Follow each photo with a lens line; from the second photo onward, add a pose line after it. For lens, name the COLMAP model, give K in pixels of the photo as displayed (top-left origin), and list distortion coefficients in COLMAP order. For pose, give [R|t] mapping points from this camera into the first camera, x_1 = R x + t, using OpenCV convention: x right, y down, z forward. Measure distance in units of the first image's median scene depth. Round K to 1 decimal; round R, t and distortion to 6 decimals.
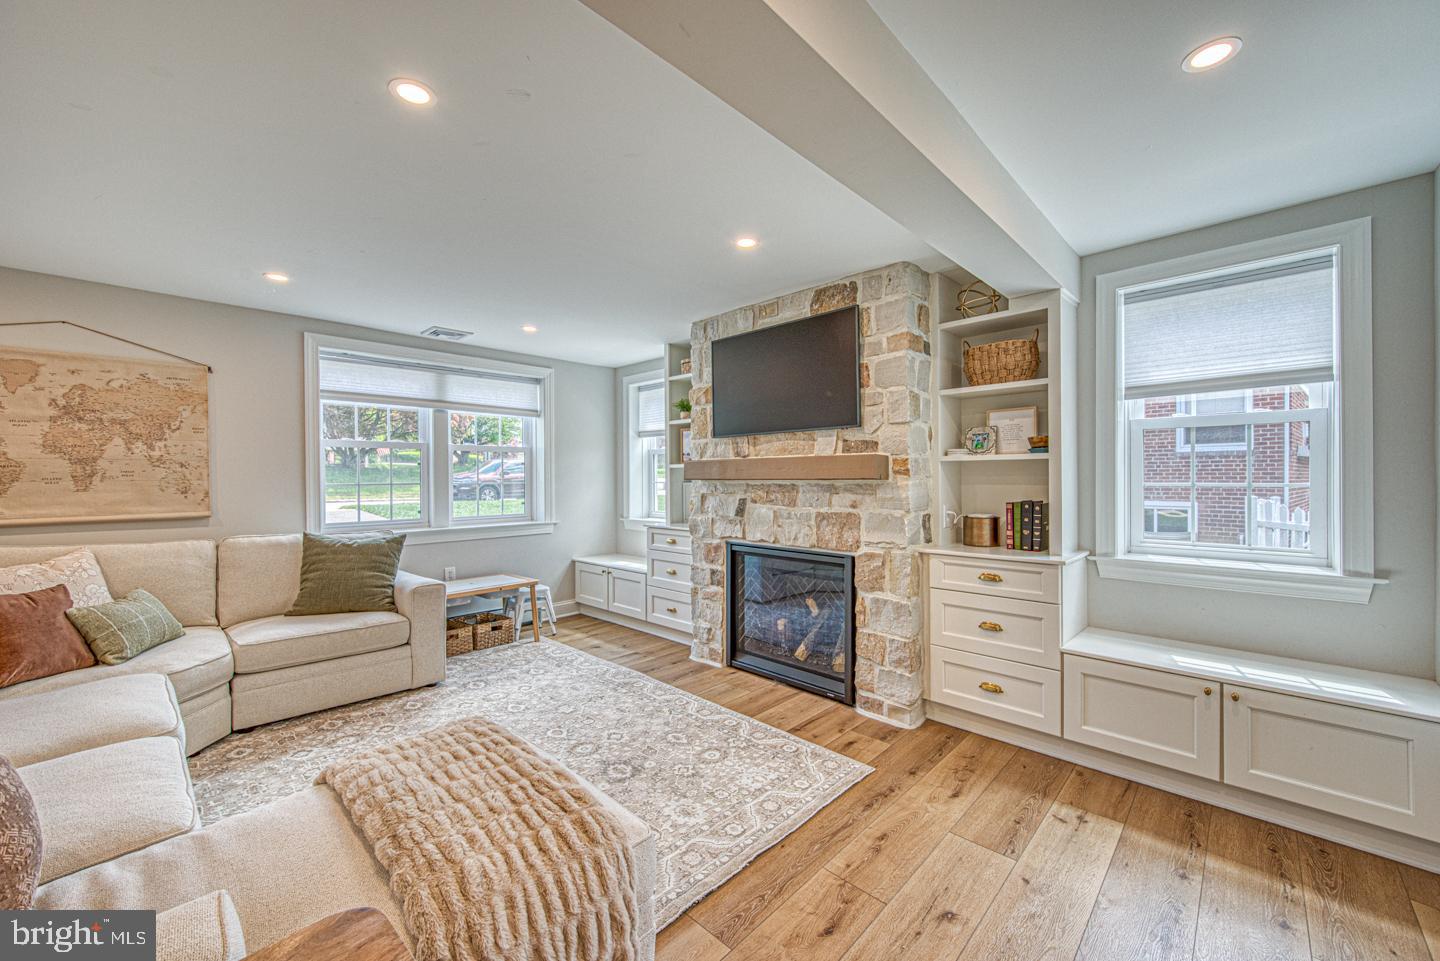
lens RADIAL K [[559.4, 0, 756.1], [0, 559.4, 483.3], [0, 0, 1]] dist [-0.001123, -0.000445]
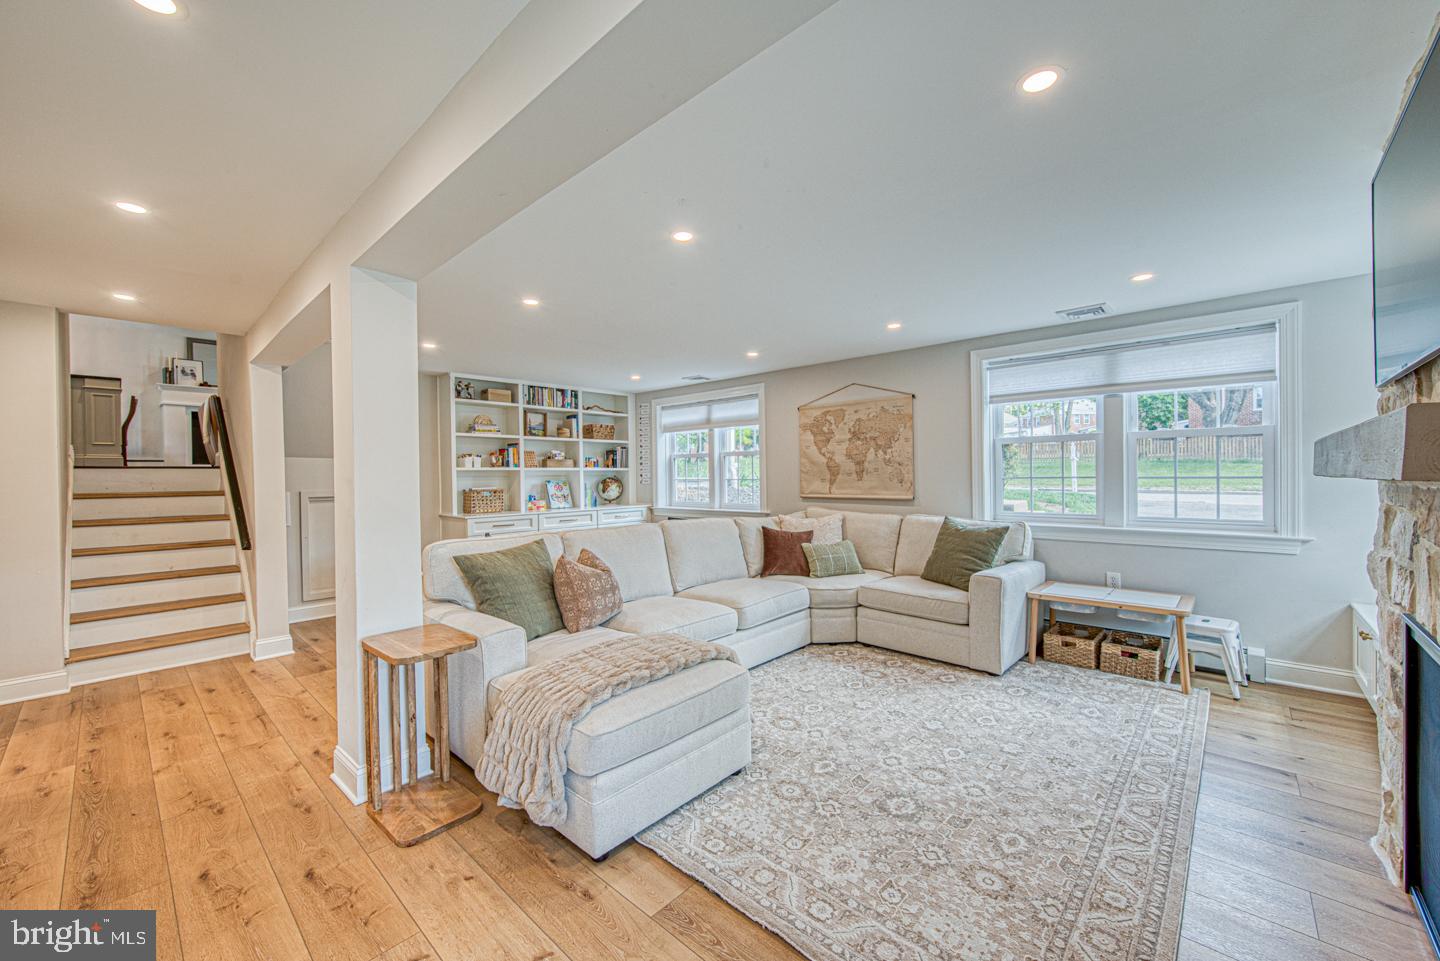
lens RADIAL K [[559.4, 0, 712.1], [0, 559.4, 477.3], [0, 0, 1]] dist [-0.001123, -0.000445]
pose [[-0.025362, 0.007759, -0.999648, 0.492559], [-0.001219, 0.999969, 0.007792, -0.007990], [0.999678, 0.001416, -0.025352, 0.554220]]
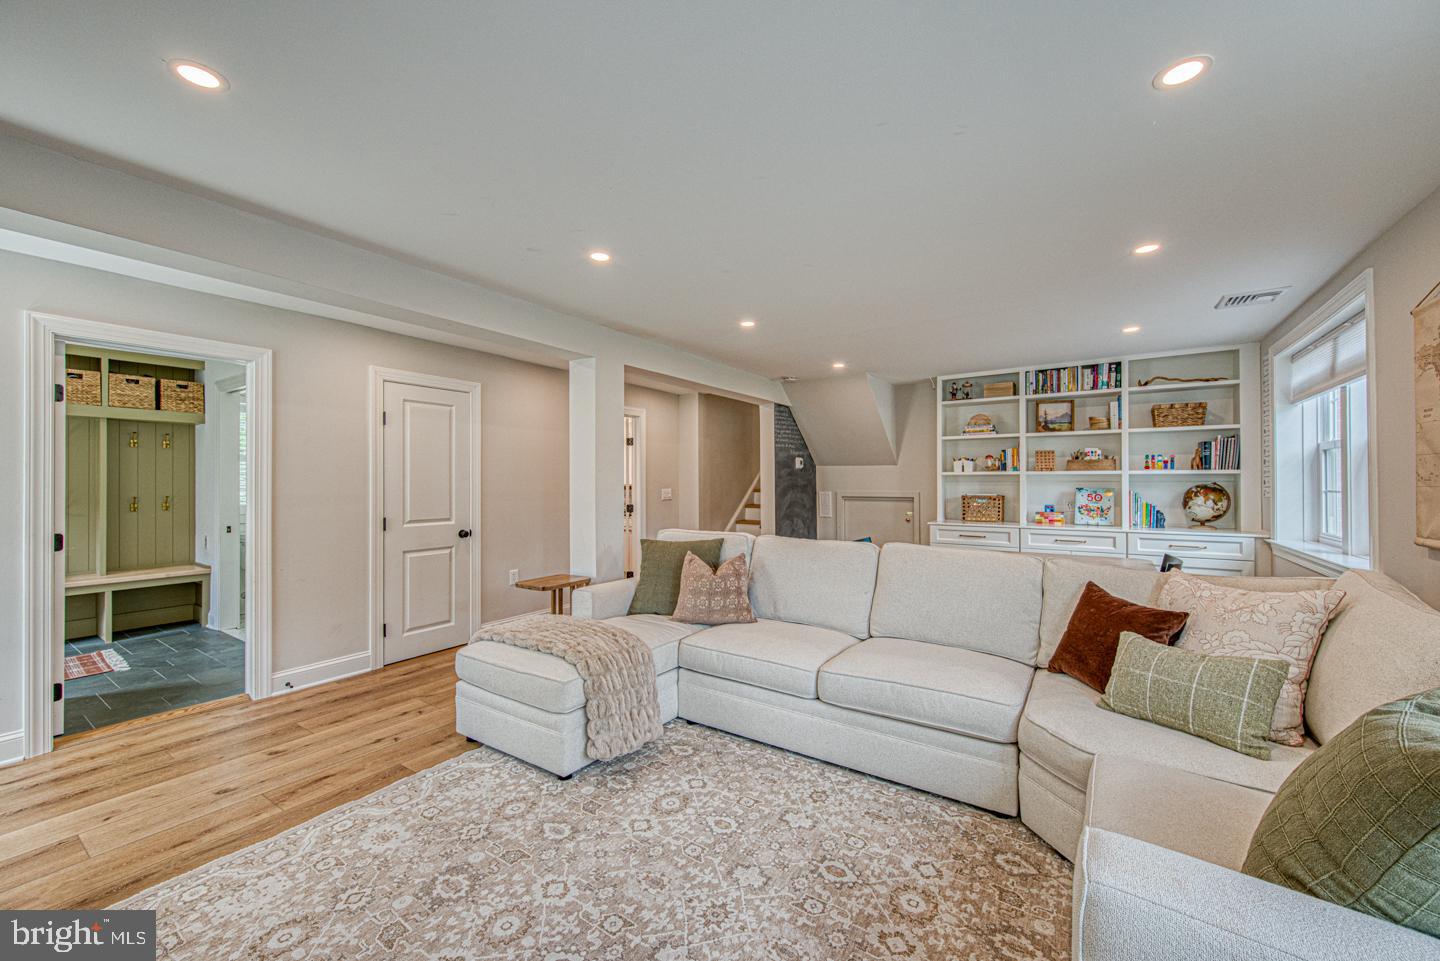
lens RADIAL K [[559.4, 0, 722.8], [0, 559.4, 477.7], [0, 0, 1]] dist [-0.001123, -0.000445]
pose [[-0.990998, 0.000630, -0.133874, -0.380720], [0.000130, 0.999993, 0.003742, -0.013834], [0.133876, 0.003691, -0.990991, 1.352991]]
